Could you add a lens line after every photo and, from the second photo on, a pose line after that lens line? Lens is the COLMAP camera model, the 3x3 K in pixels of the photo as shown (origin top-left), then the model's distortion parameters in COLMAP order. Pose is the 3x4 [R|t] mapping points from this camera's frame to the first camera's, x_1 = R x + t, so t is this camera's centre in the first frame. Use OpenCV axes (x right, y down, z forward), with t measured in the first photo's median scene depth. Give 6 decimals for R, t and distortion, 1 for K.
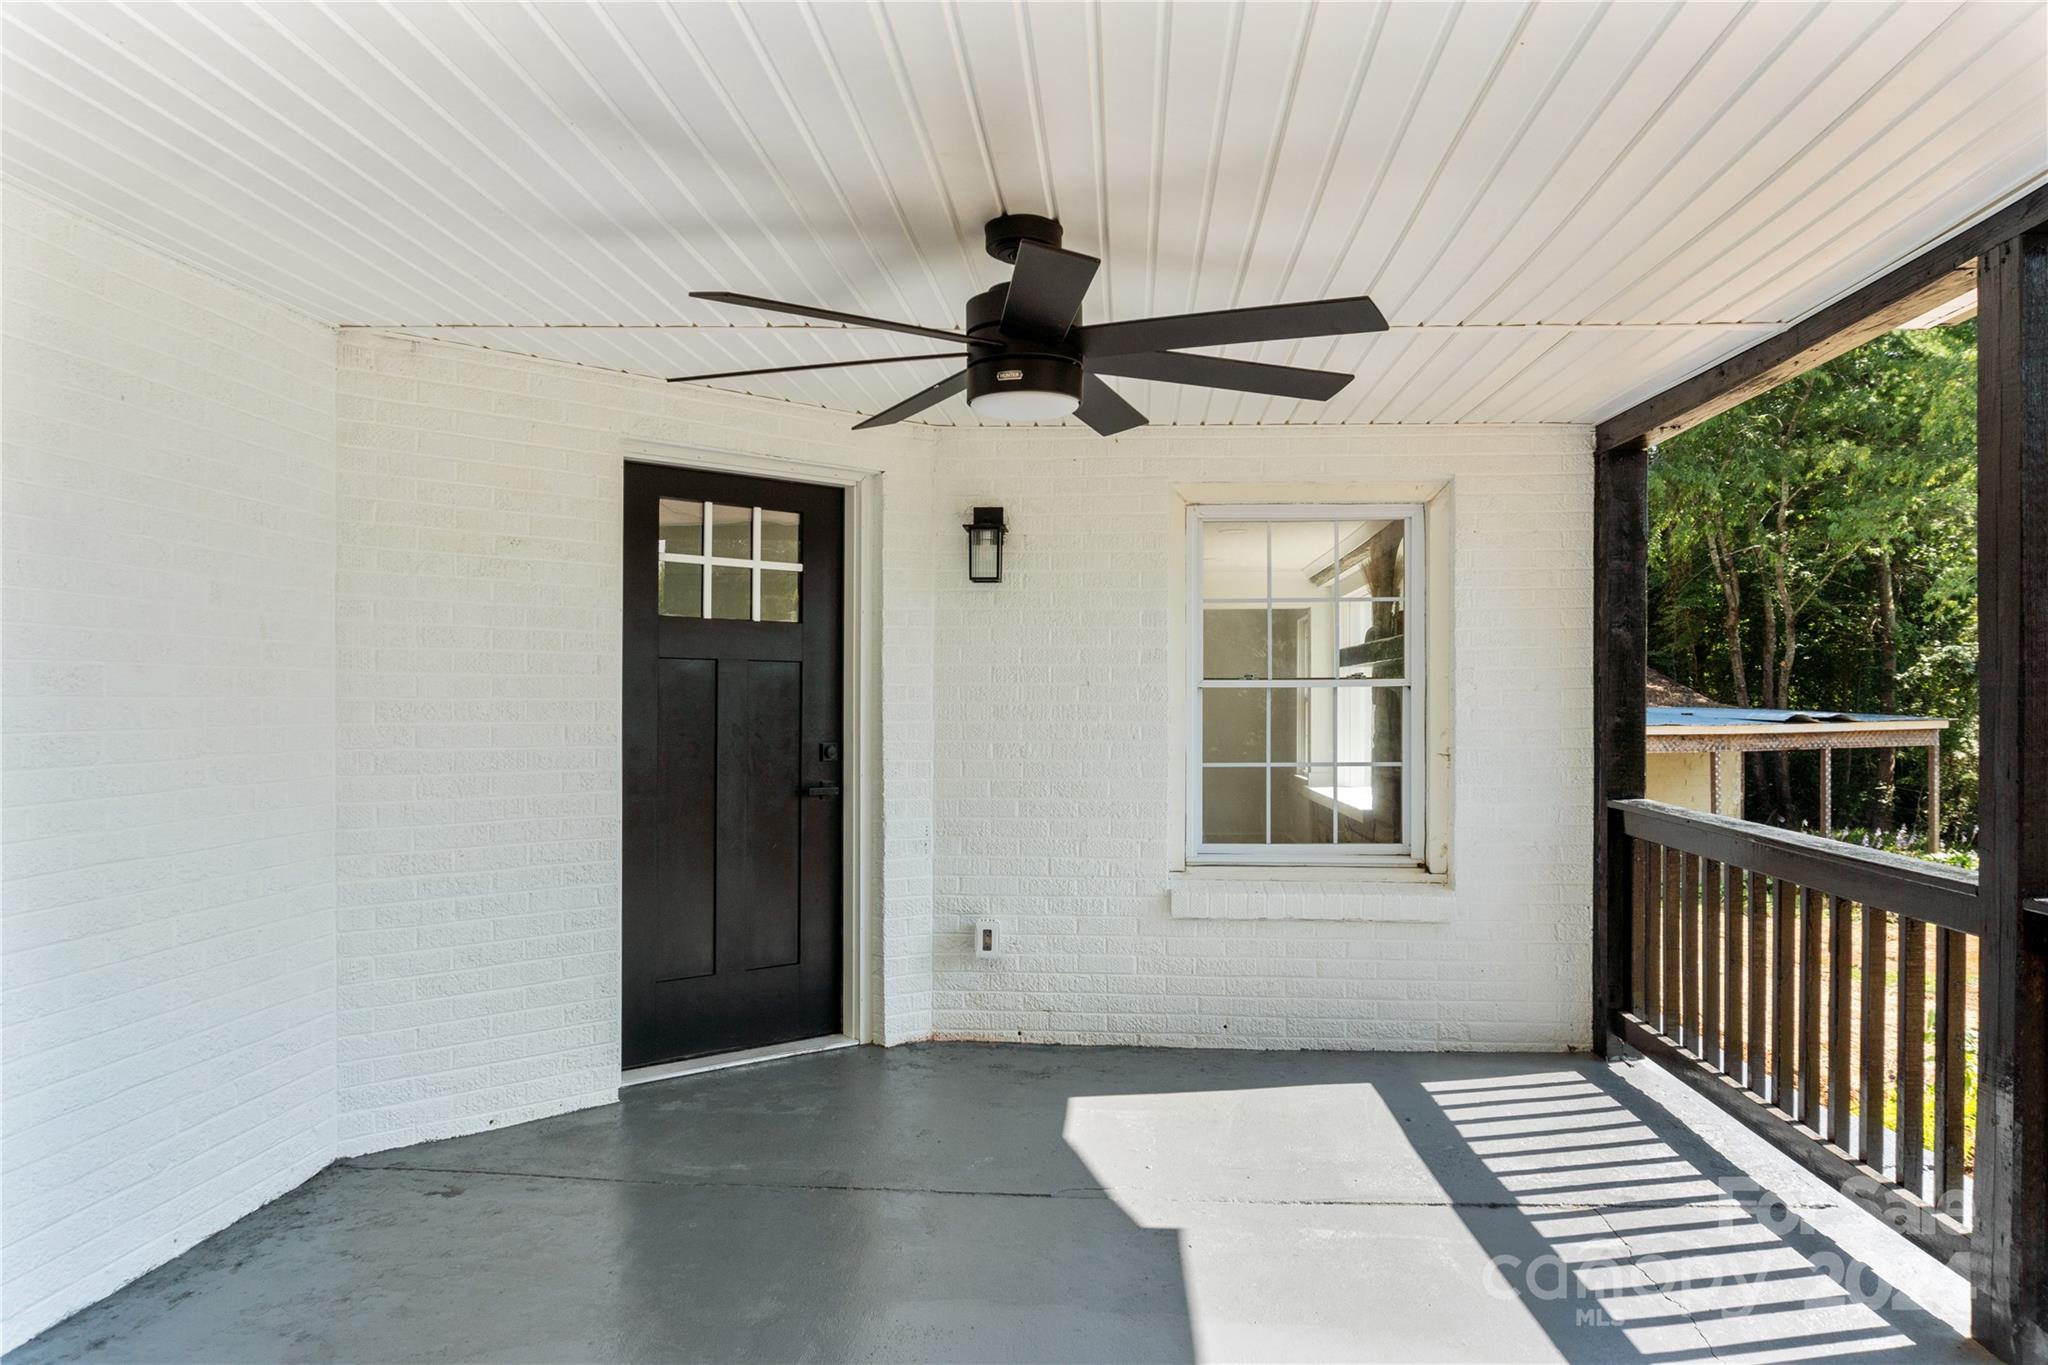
lens RADIAL K [[1415.6, 0, 1019.0], [0, 1415.6, 694.0], [0, 0, 1]] dist [-0.005567, -0.018631]
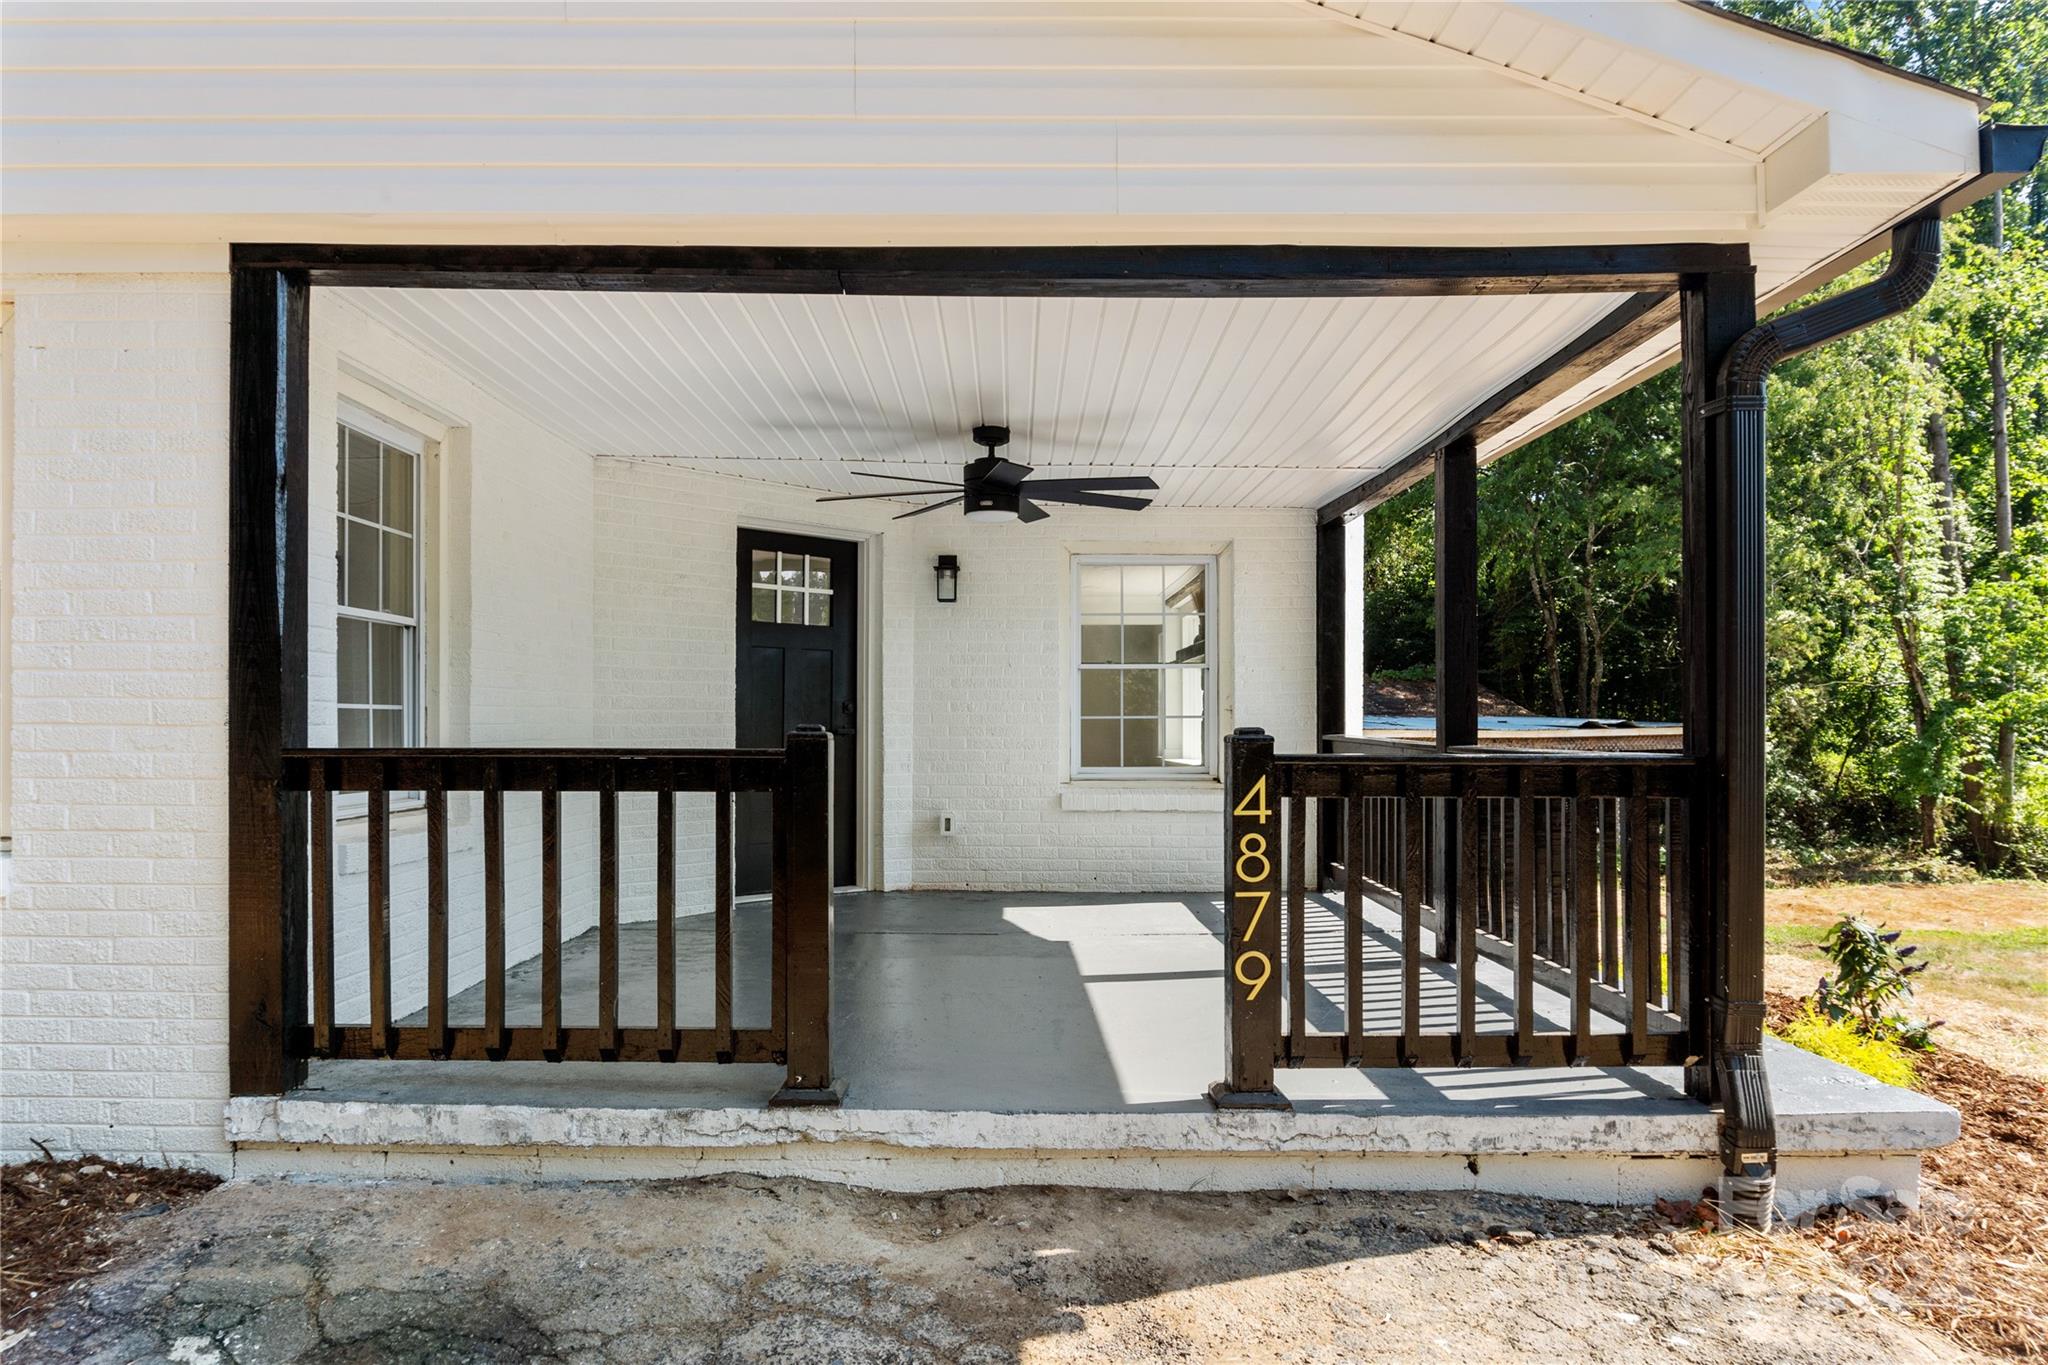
lens RADIAL K [[1415.6, 0, 1027.8], [0, 1415.6, 696.8], [0, 0, 1]] dist [-0.005567, -0.018631]
pose [[0.996310, -0.000053, 0.085825, -0.069217], [0.001367, 0.999883, -0.015253, 0.053070], [-0.085814, 0.015314, 0.996193, -0.604849]]
